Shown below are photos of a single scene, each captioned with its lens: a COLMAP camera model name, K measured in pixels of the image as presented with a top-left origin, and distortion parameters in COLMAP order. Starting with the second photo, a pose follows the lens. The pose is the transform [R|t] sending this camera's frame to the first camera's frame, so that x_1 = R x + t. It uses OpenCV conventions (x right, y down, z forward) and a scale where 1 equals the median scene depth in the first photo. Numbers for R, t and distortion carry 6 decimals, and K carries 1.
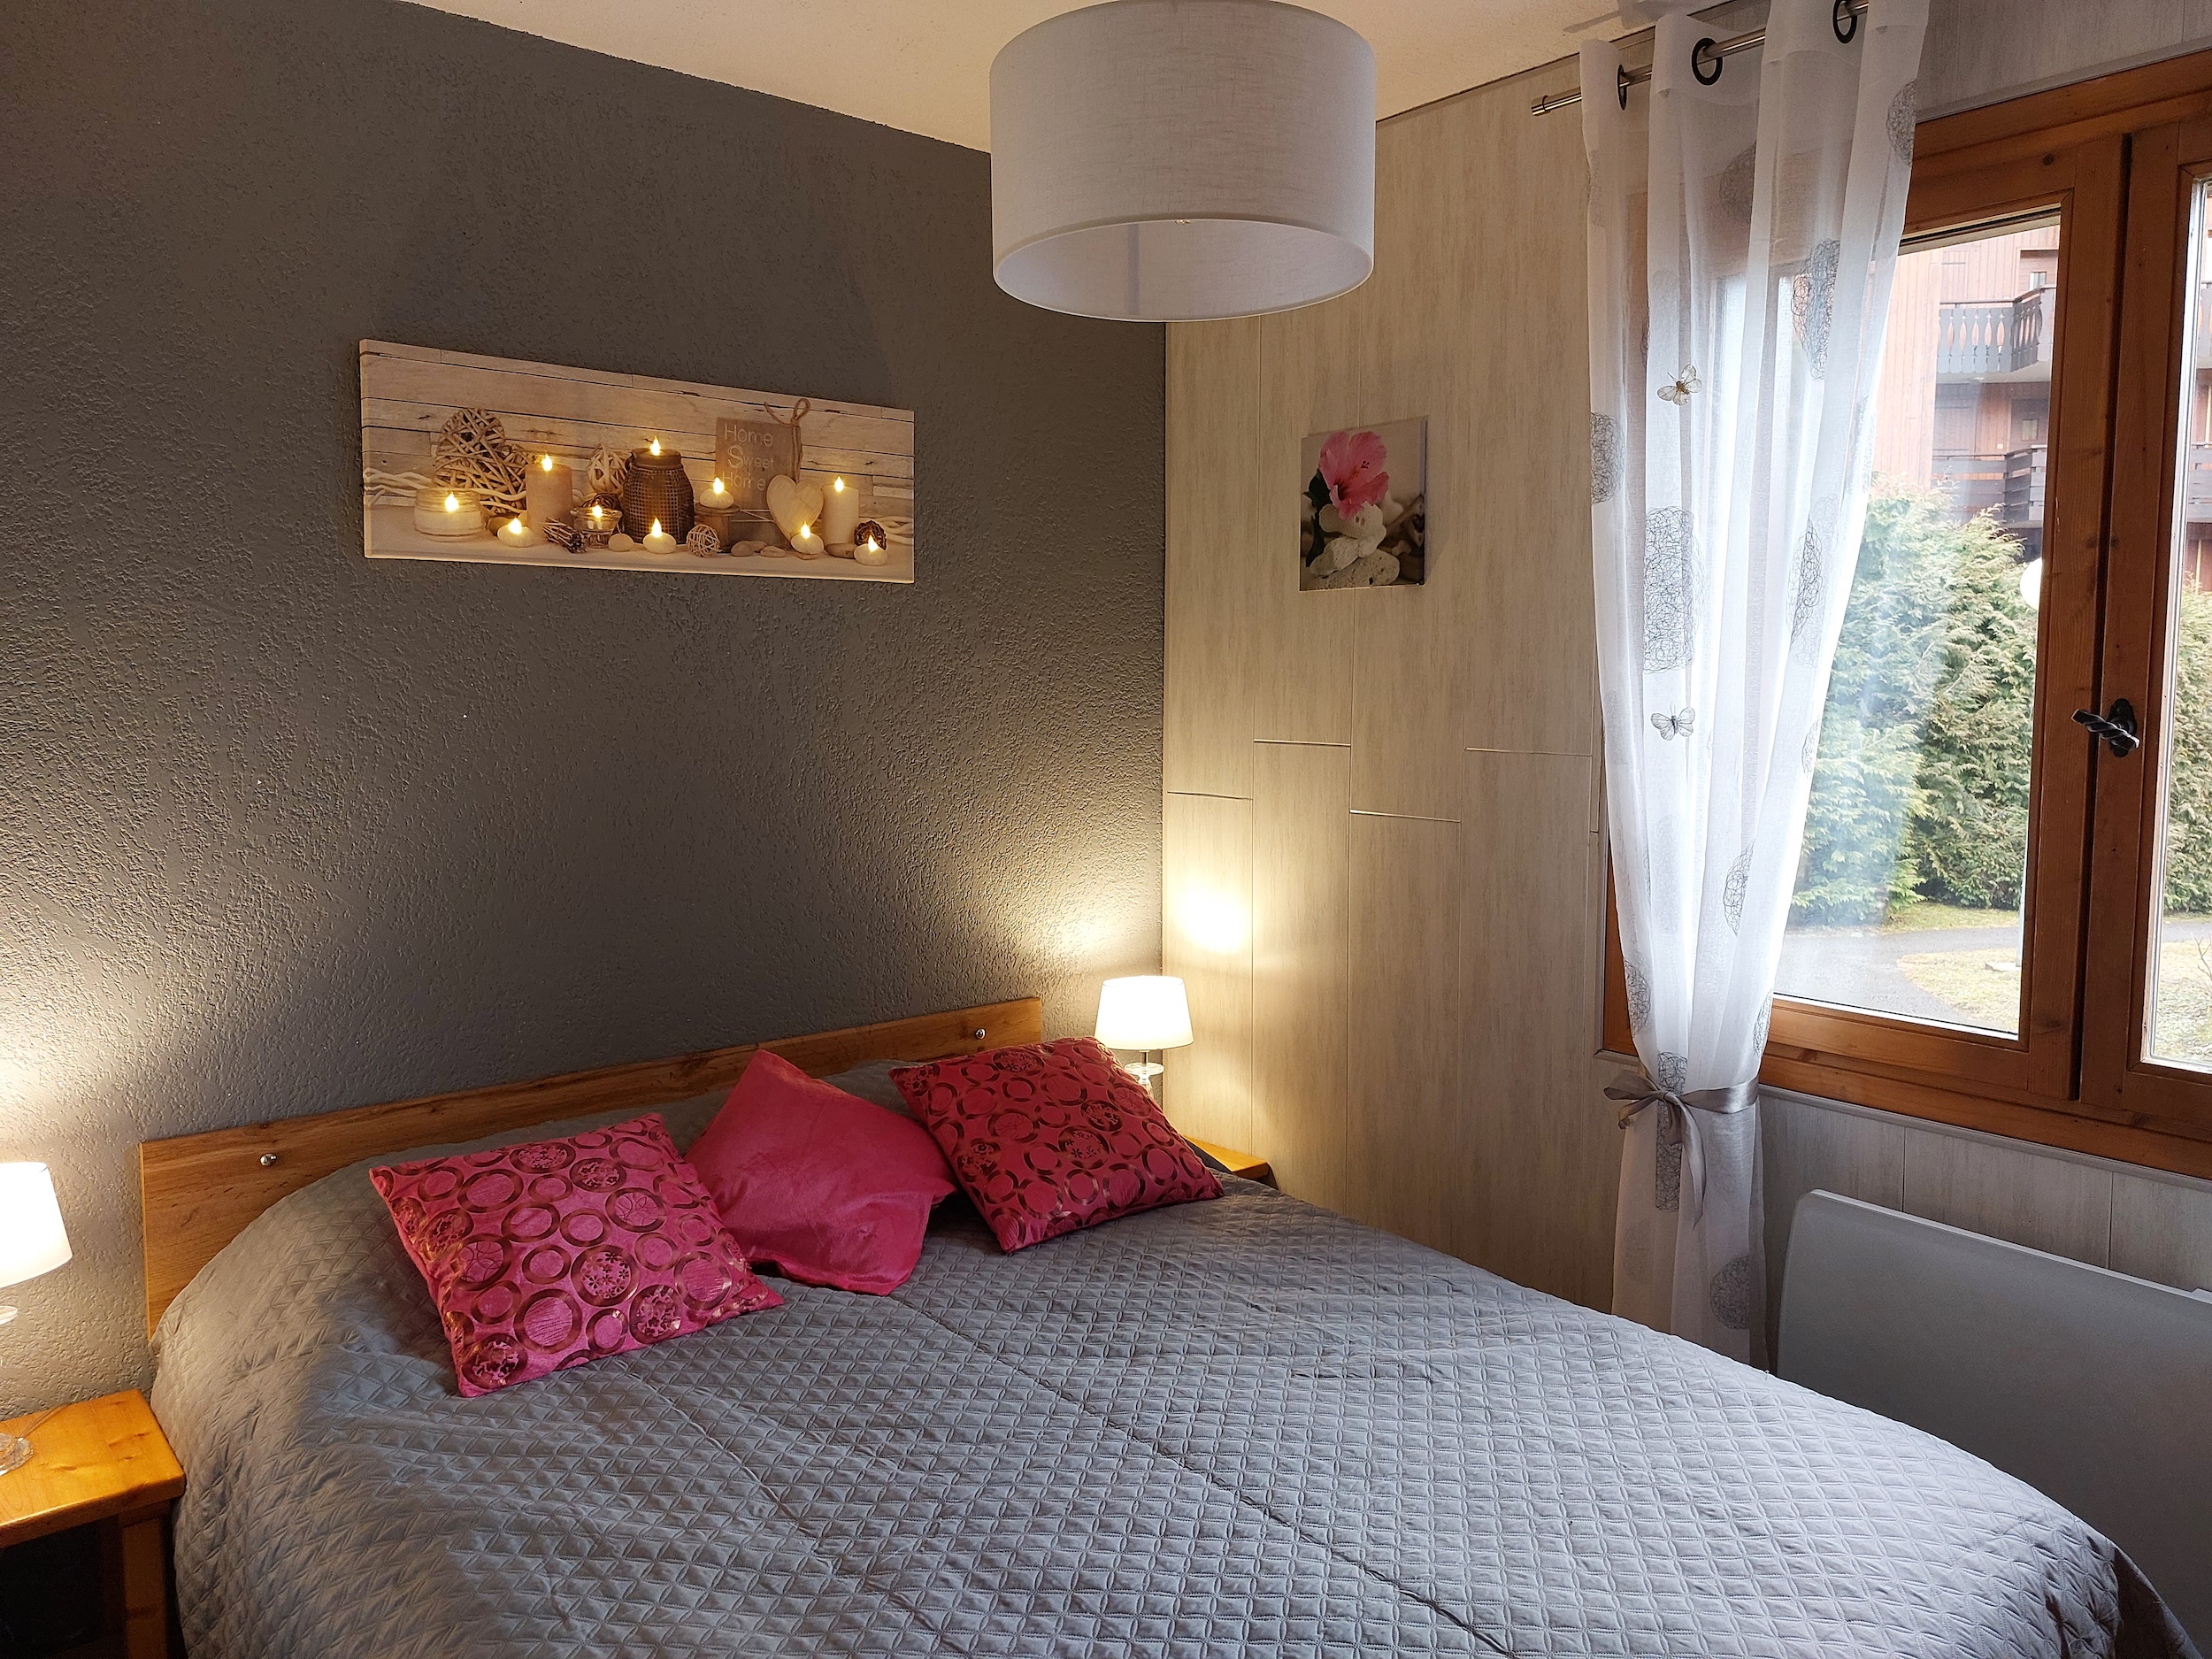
lens RADIAL K [[1558.3, 0, 1115.3], [0, 1558.3, 825.0], [0, 0, 1]] dist [0.032029, -0.014344]
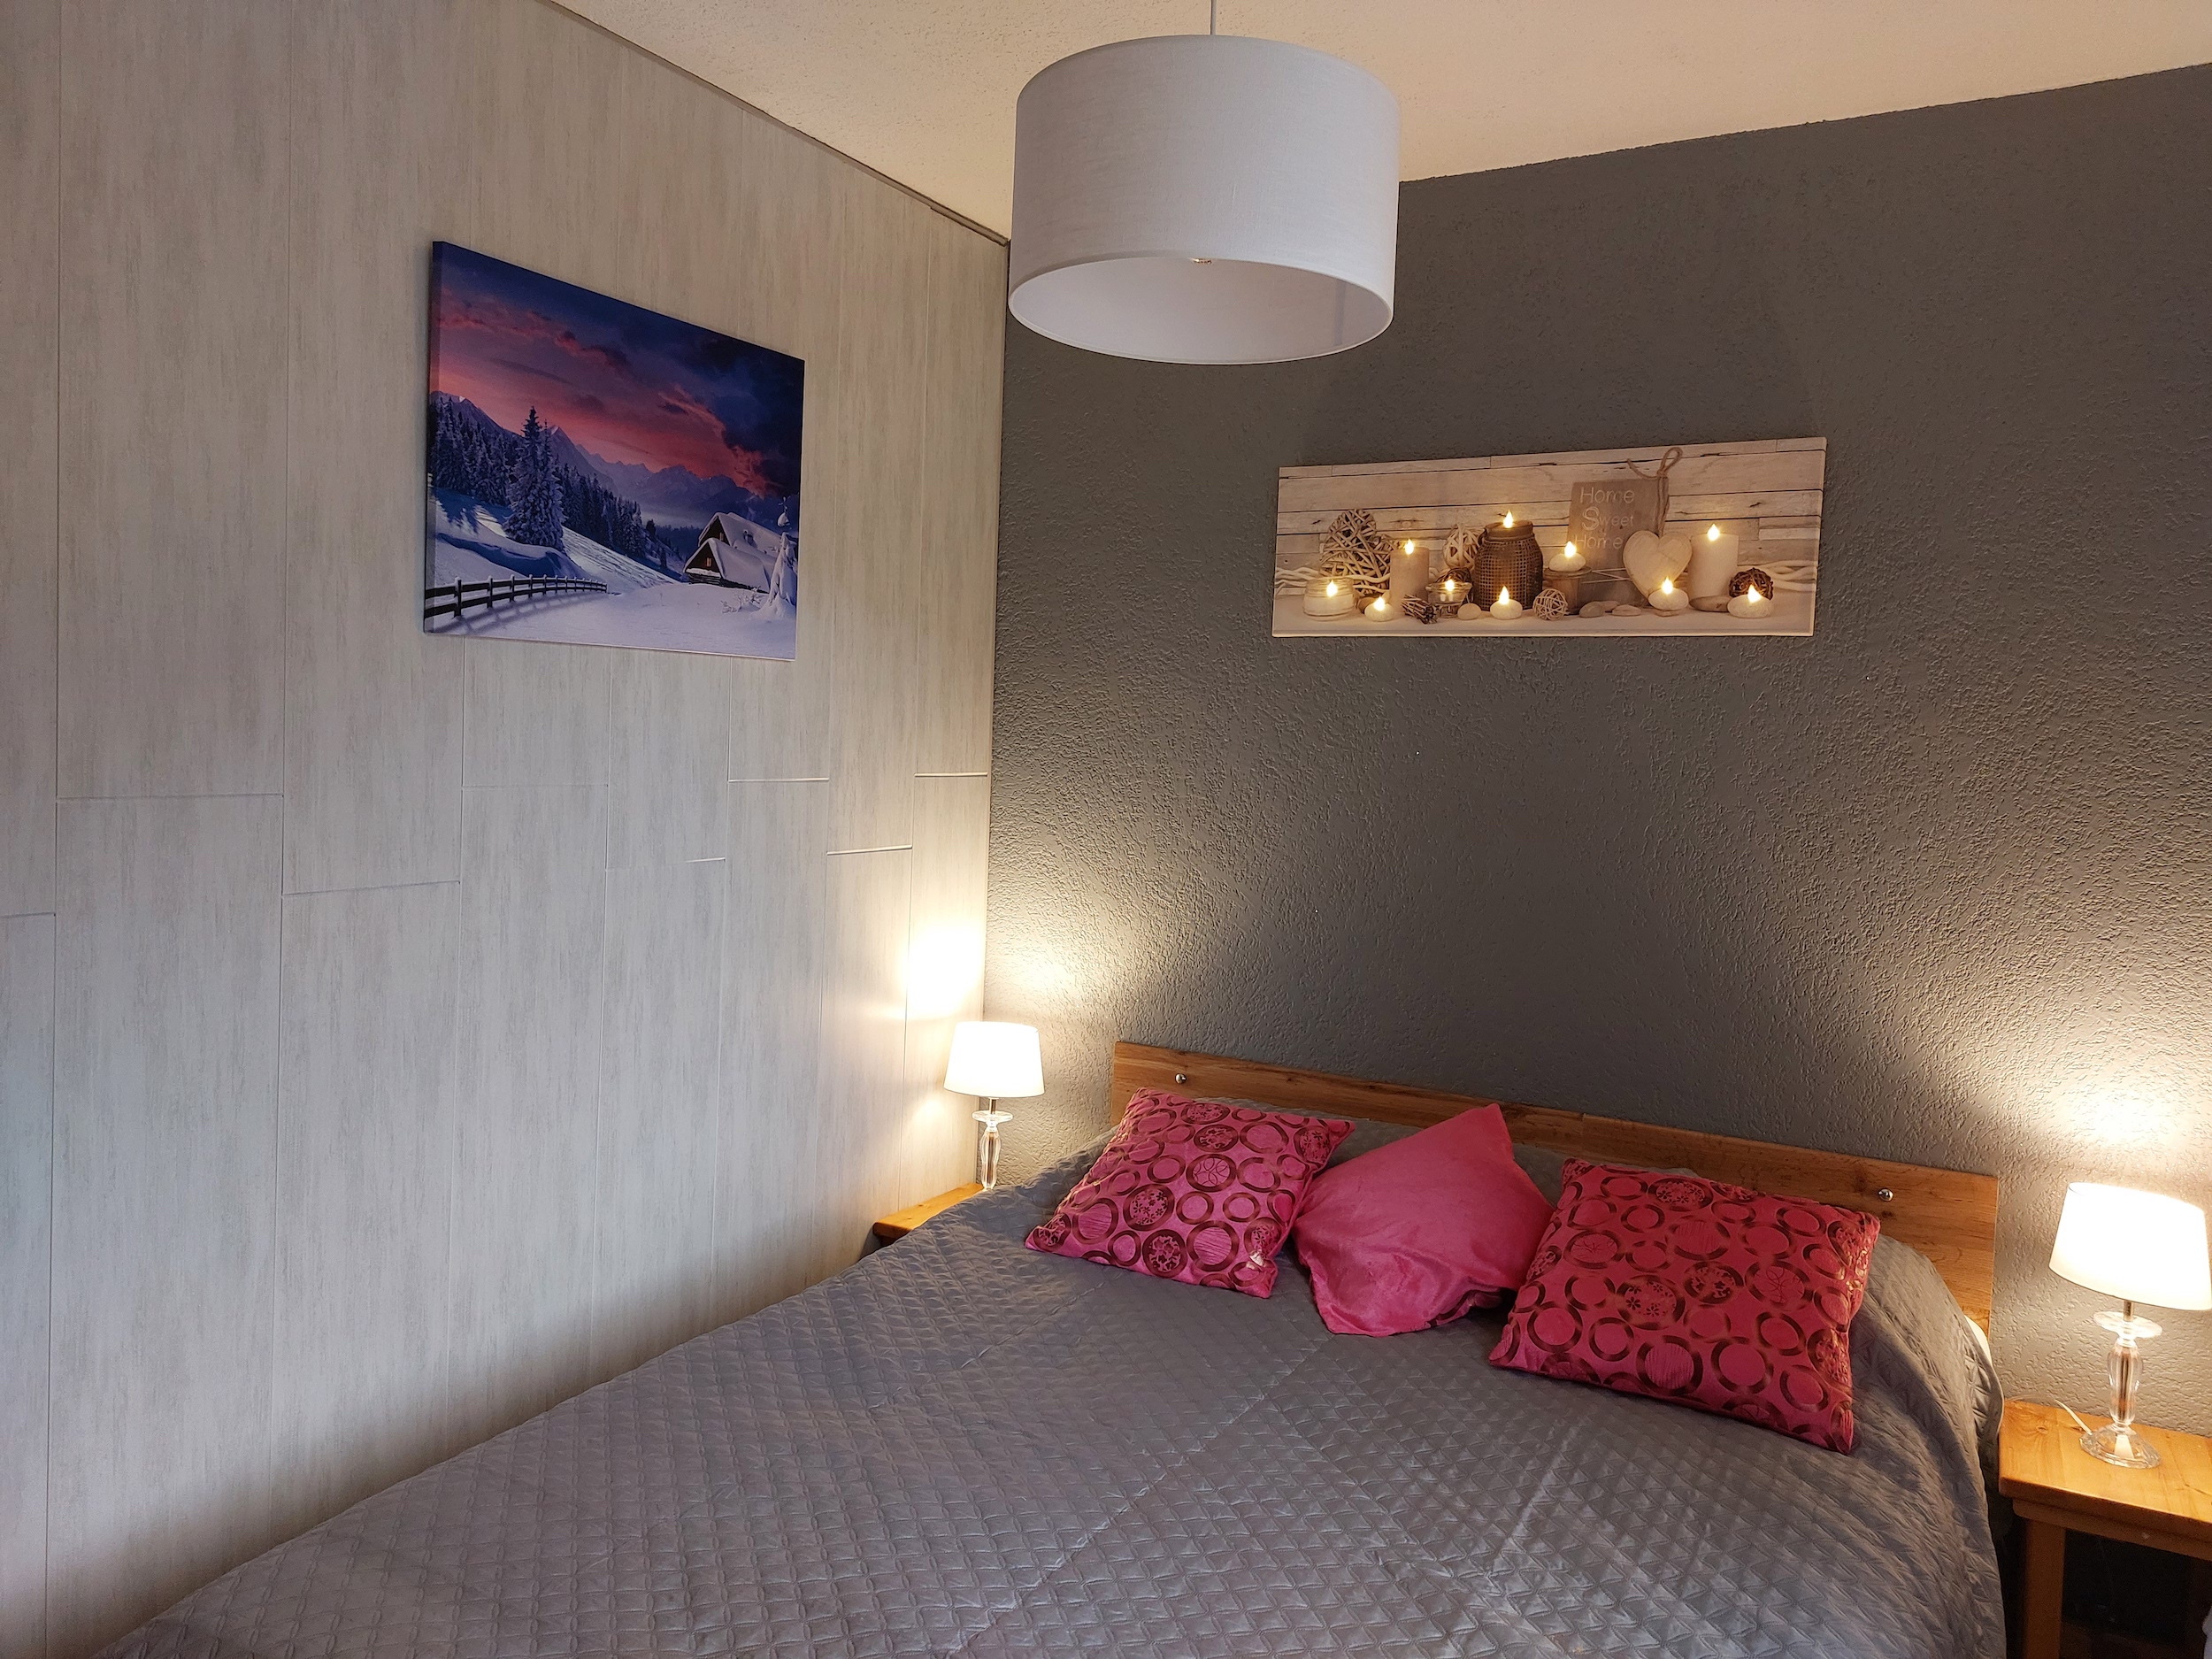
lens RADIAL K [[1558.3, 0, 1114.1], [0, 1558.3, 824.7], [0, 0, 1]] dist [0.032029, -0.014344]
pose [[0.351998, 0.070036, -0.933377, 0.618906], [-0.123569, 0.991946, 0.027830, -0.032795], [0.927808, 0.105540, 0.357817, 0.394090]]
